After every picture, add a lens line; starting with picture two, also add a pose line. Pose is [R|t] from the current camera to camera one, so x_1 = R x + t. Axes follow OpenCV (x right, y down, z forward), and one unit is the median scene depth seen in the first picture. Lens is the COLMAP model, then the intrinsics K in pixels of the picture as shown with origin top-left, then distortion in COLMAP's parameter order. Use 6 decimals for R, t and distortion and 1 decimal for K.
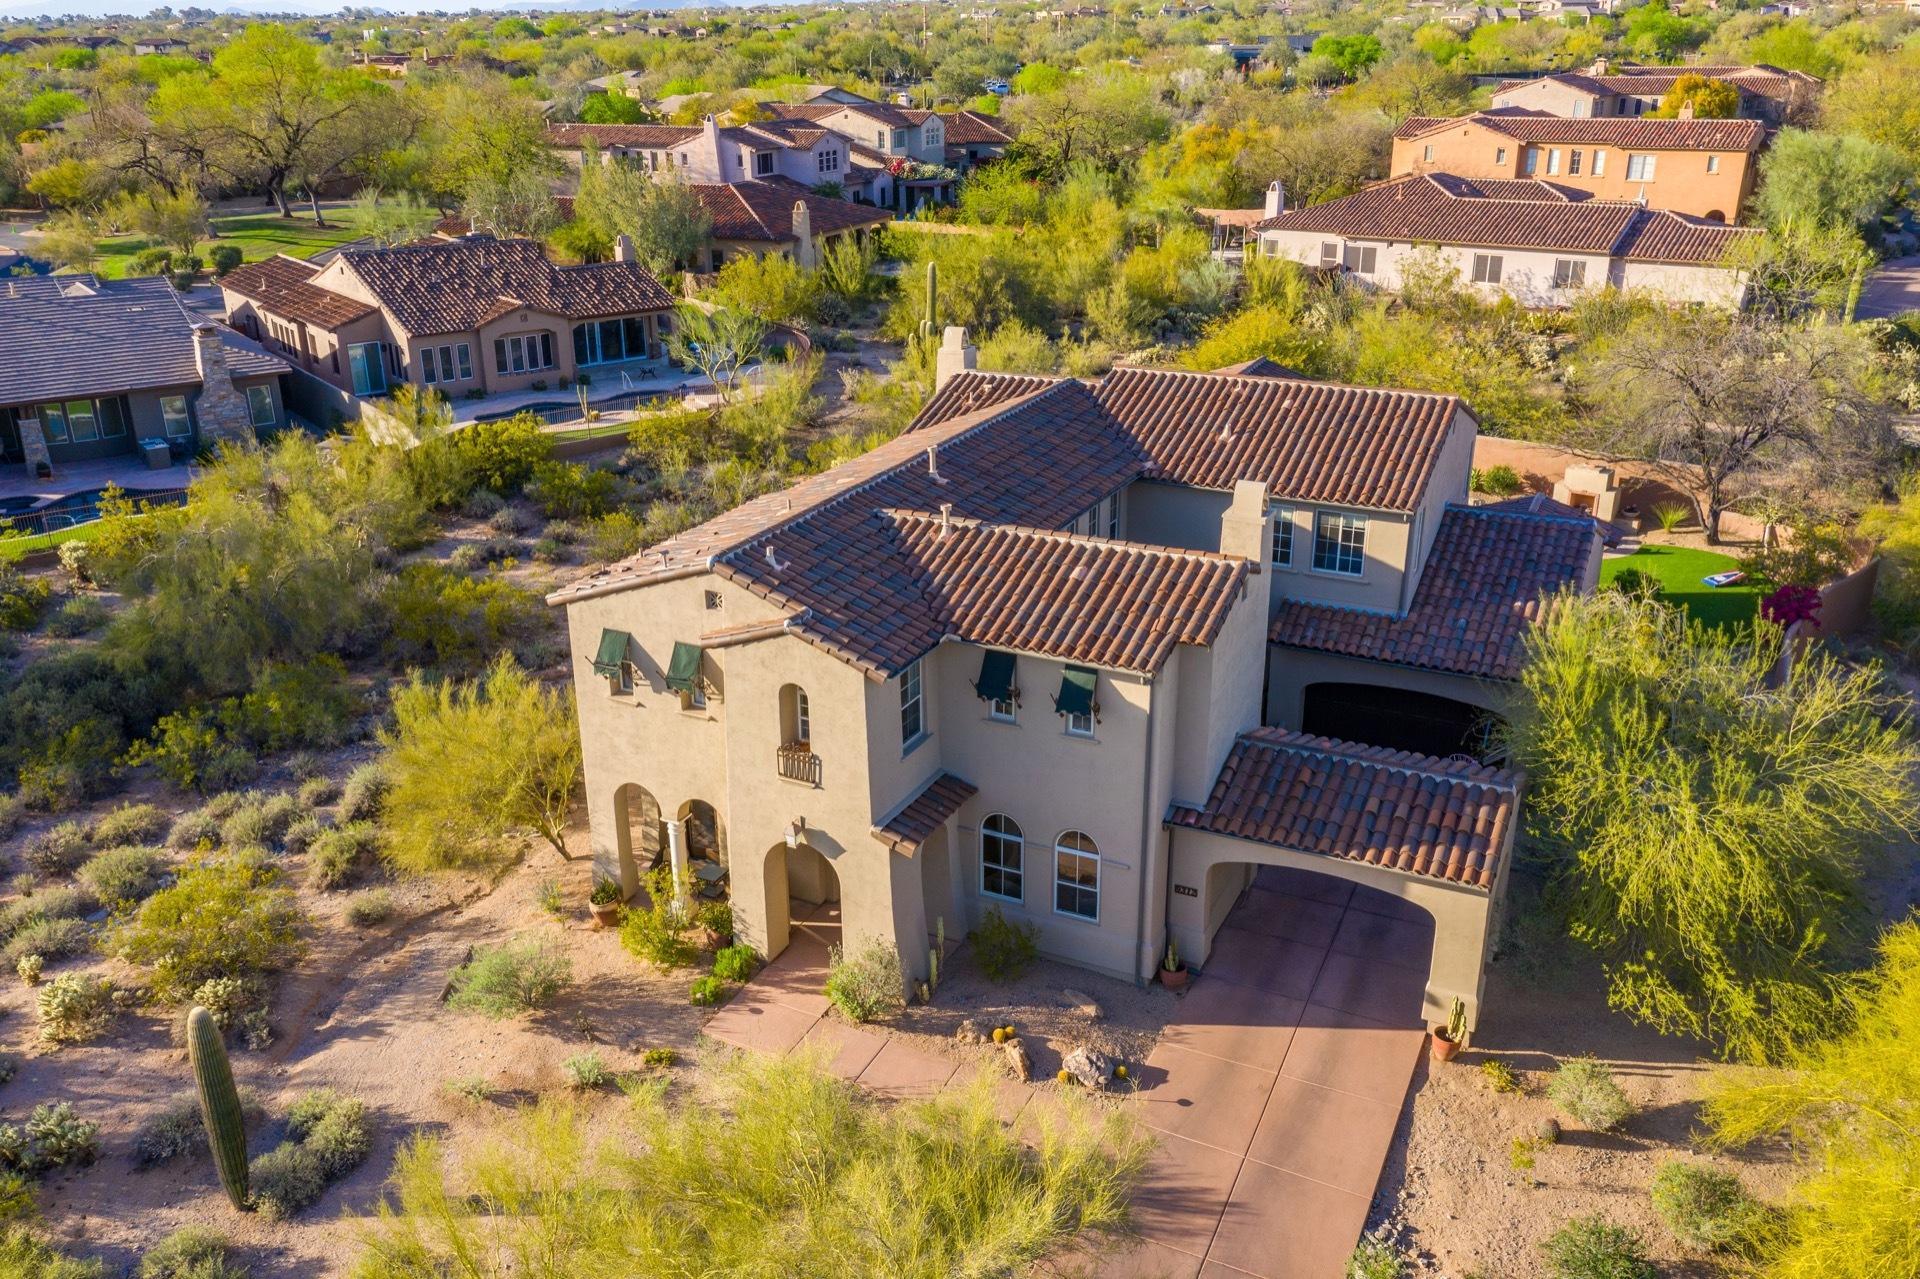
lens RADIAL K [[1543.7, 0, 953.2], [0, 1543.7, 643.1], [0, 0, 1]] dist [0.003264, 0.039870]
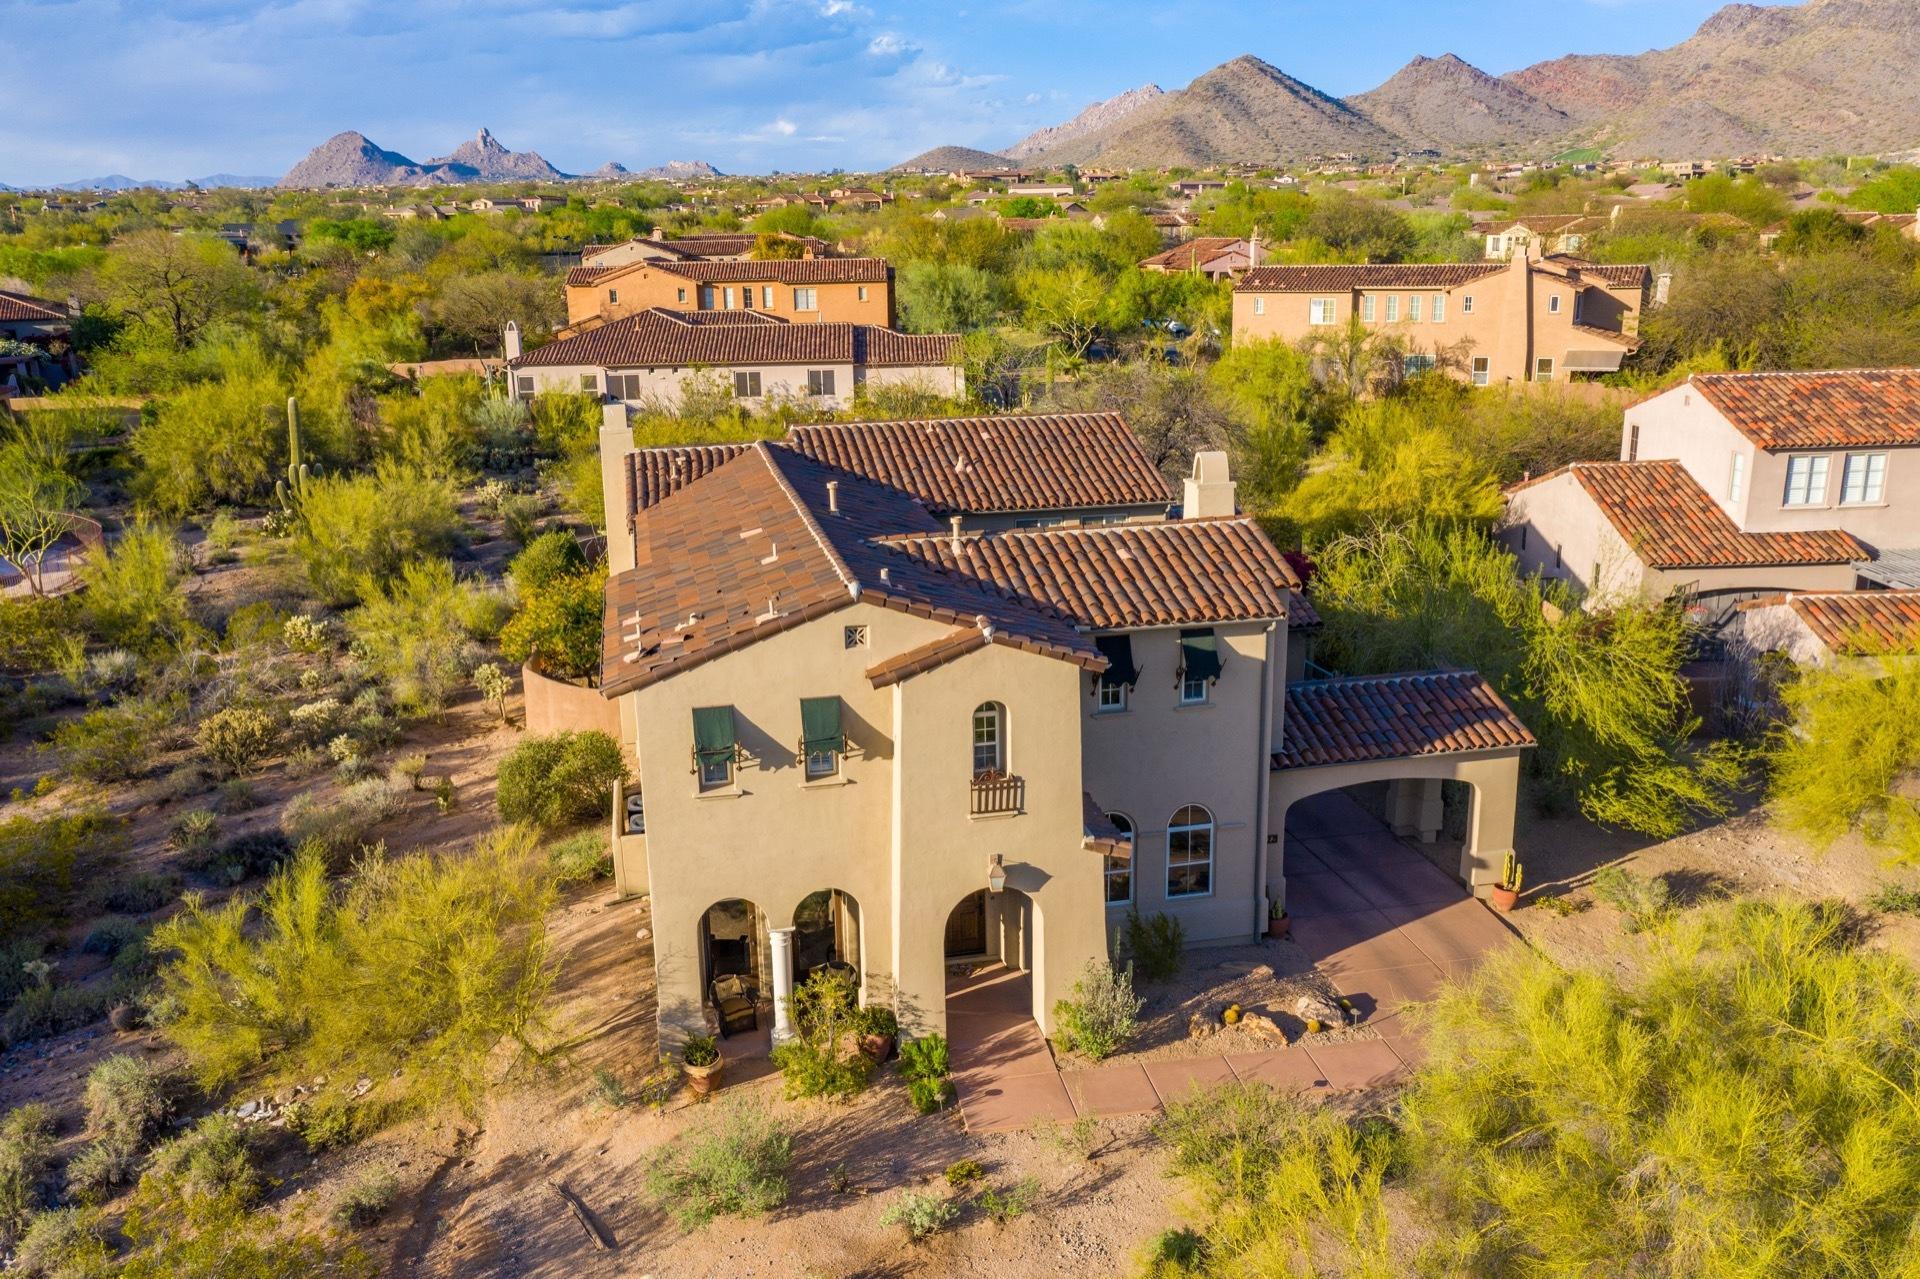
lens RADIAL K [[1520.5, 0, 961.0], [0, 1520.5, 644.0], [0, 0, 1]] dist [-0.002100, 0.069962]
pose [[0.779228, -0.171043, 0.602949, -0.523410], [0.240304, 0.970053, -0.035378, 0.017436], [-0.578841, 0.172458, 0.796995, 0.246476]]
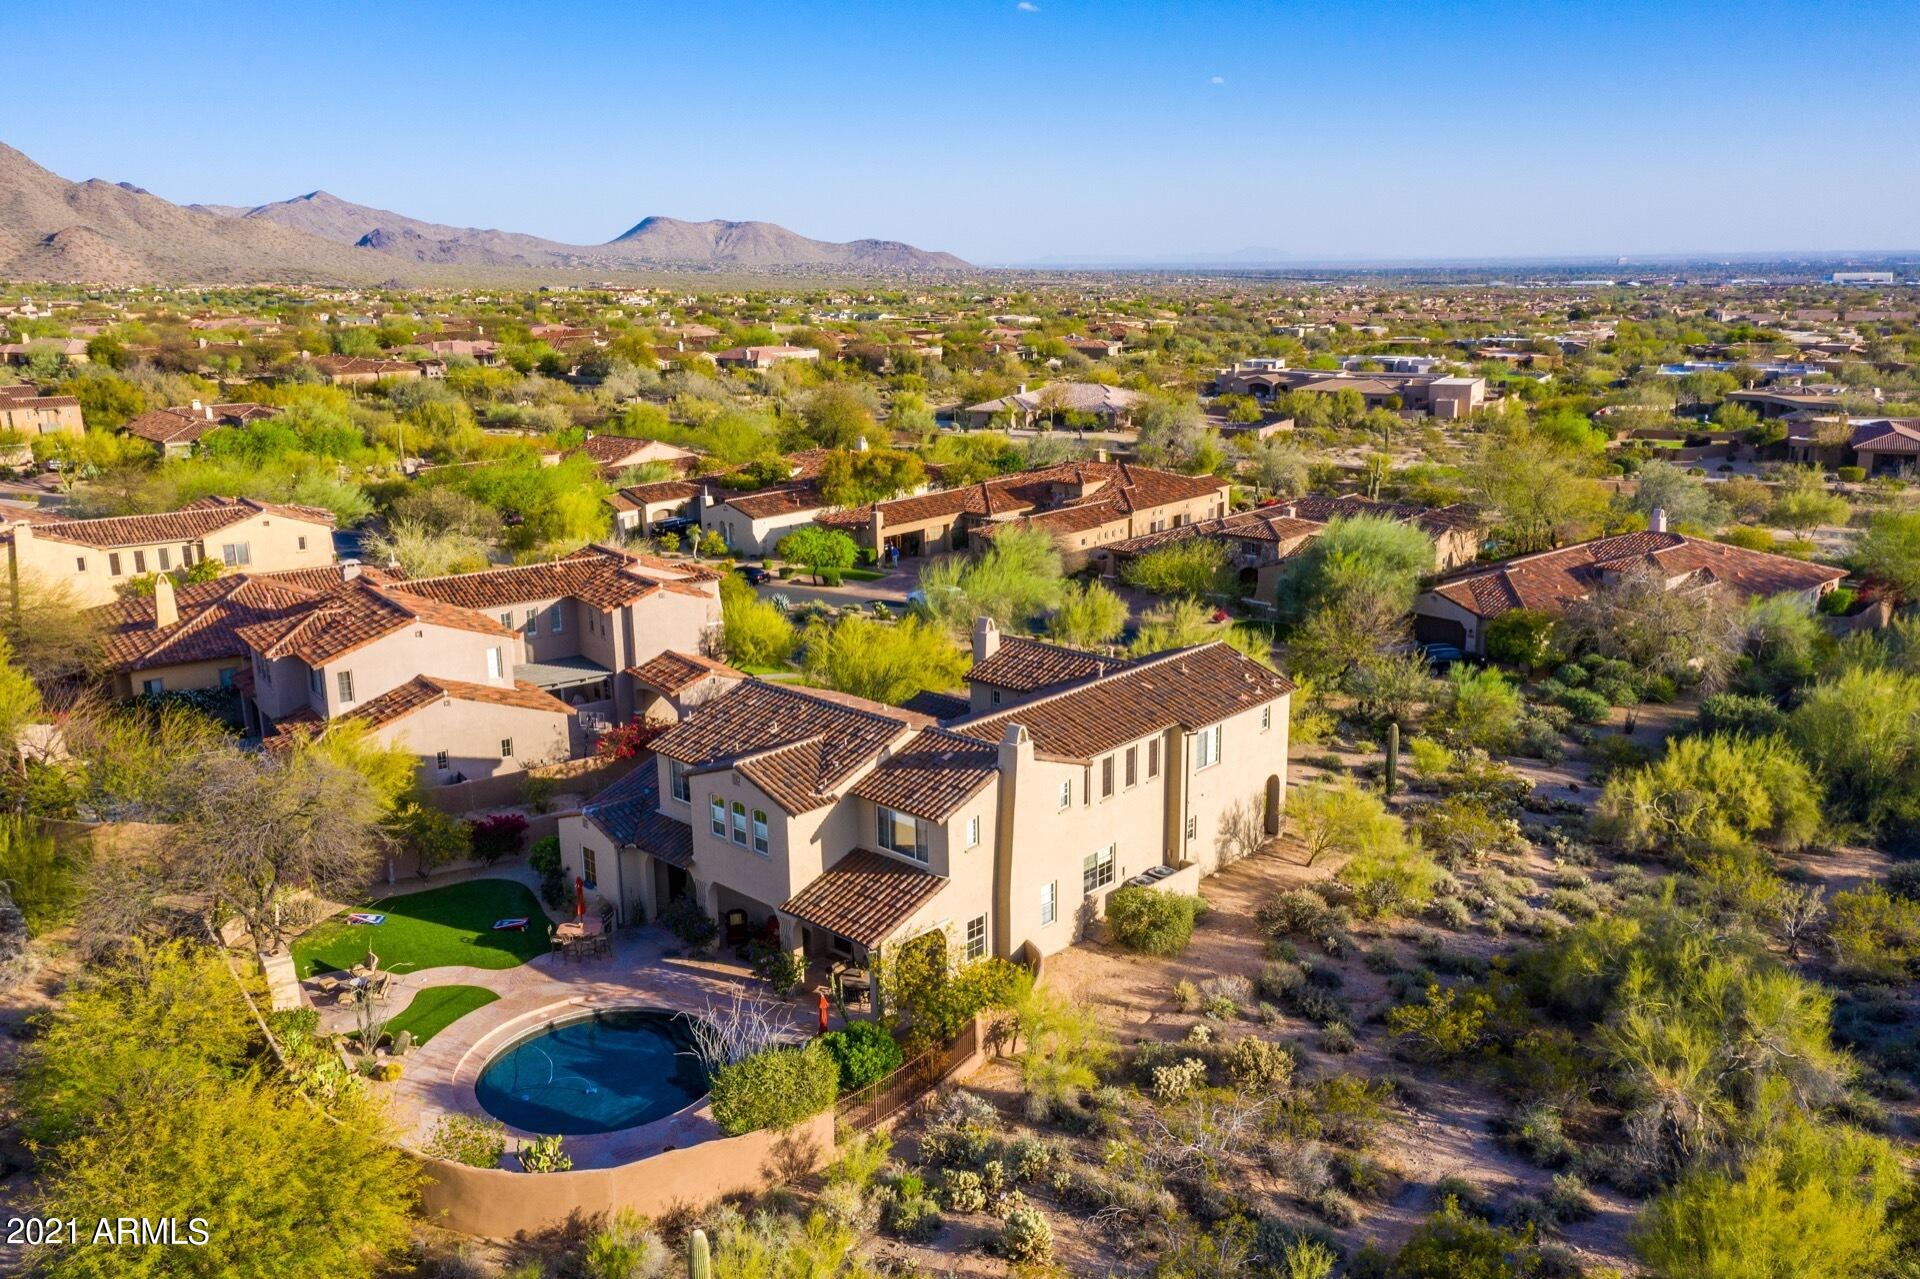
lens RADIAL K [[1543.7, 0, 953.2], [0, 1543.7, 643.1], [0, 0, 1]] dist [0.003264, 0.039870]
pose [[-0.963901, -0.046968, 0.262087, -0.319613], [0.112956, 0.819222, 0.562242, -1.203549], [-0.241115, 0.571550, -0.784343, 2.485091]]
